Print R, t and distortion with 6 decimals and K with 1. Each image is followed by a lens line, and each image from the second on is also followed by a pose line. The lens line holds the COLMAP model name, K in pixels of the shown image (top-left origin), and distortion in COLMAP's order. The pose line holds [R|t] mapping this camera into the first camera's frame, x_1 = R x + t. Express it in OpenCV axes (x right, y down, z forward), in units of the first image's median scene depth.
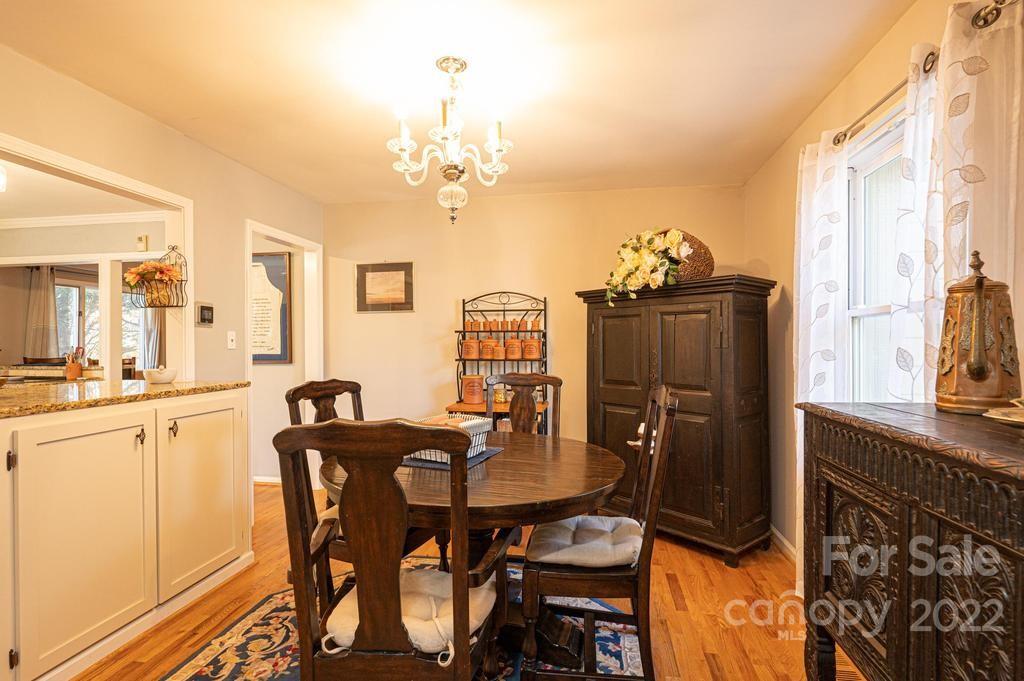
lens RADIAL K [[504.6, 0, 512.3], [0, 504.6, 343.3], [0, 0, 1]] dist [-0.002315, 0.000562]
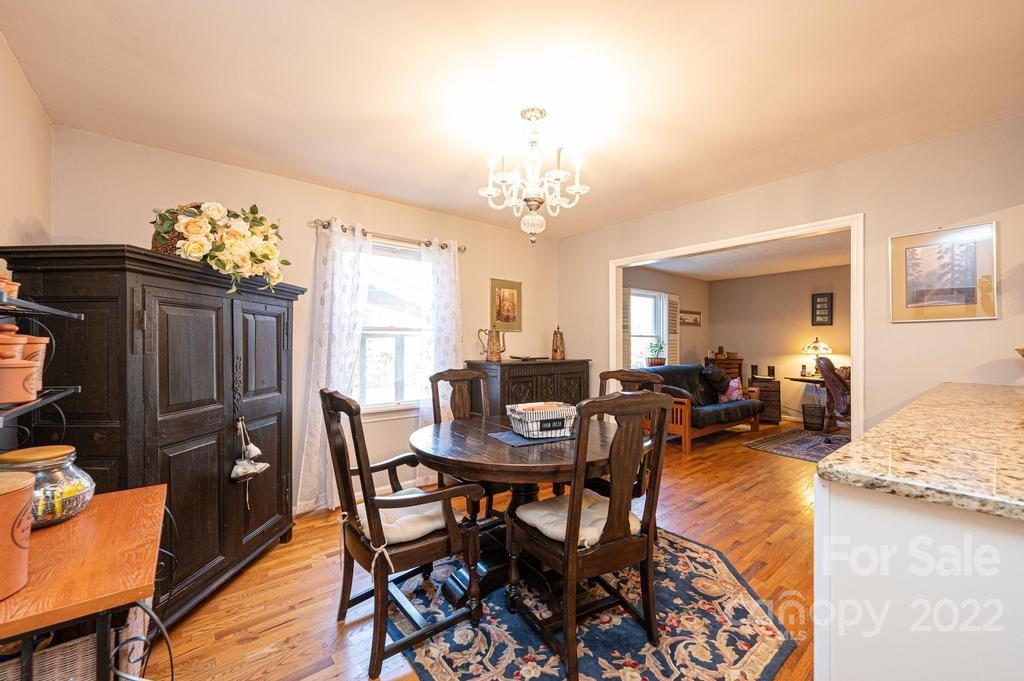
lens RADIAL K [[406.4, 0, 513.0], [0, 406.4, 343.8], [0, 0, 1]] dist [-0.000306, 0.000281]
pose [[-0.754692, 0.000553, 0.656079, -0.507585], [0.001400, 0.999999, 0.000768, -0.002982], [-0.656077, 0.001498, -0.754692, 1.247483]]
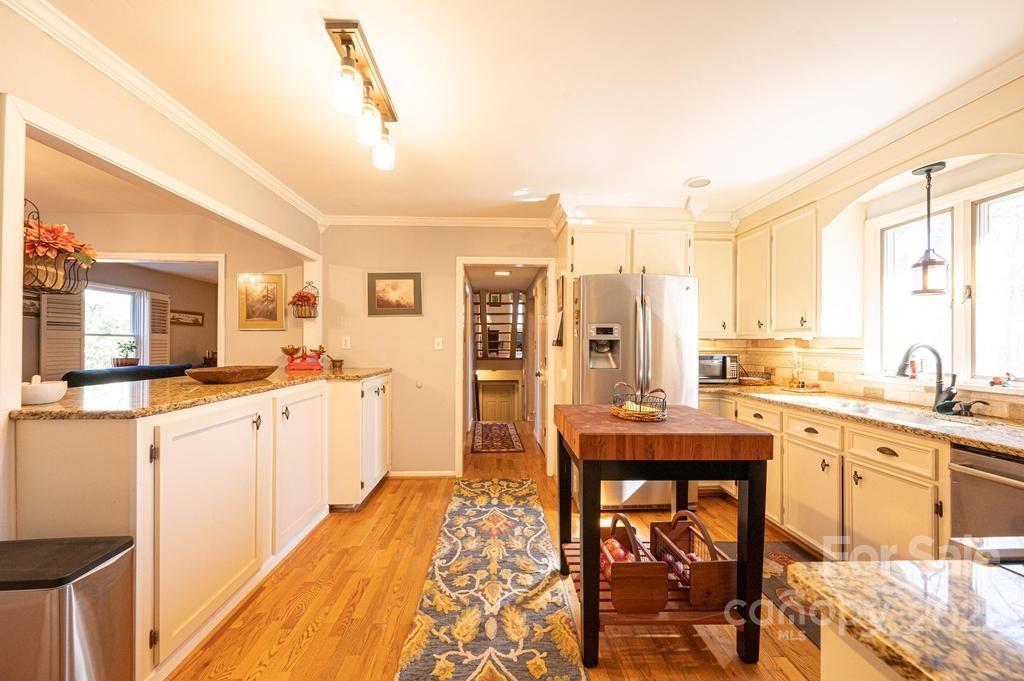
lens RADIAL K [[406.4, 0, 513.0], [0, 406.4, 343.8], [0, 0, 1]] dist [-0.000306, 0.000281]
pose [[-0.978258, -0.003427, -0.207363, -1.107431], [-0.003233, 0.999994, -0.001273, -0.001844], [0.207366, -0.000575, -0.978263, 1.521674]]
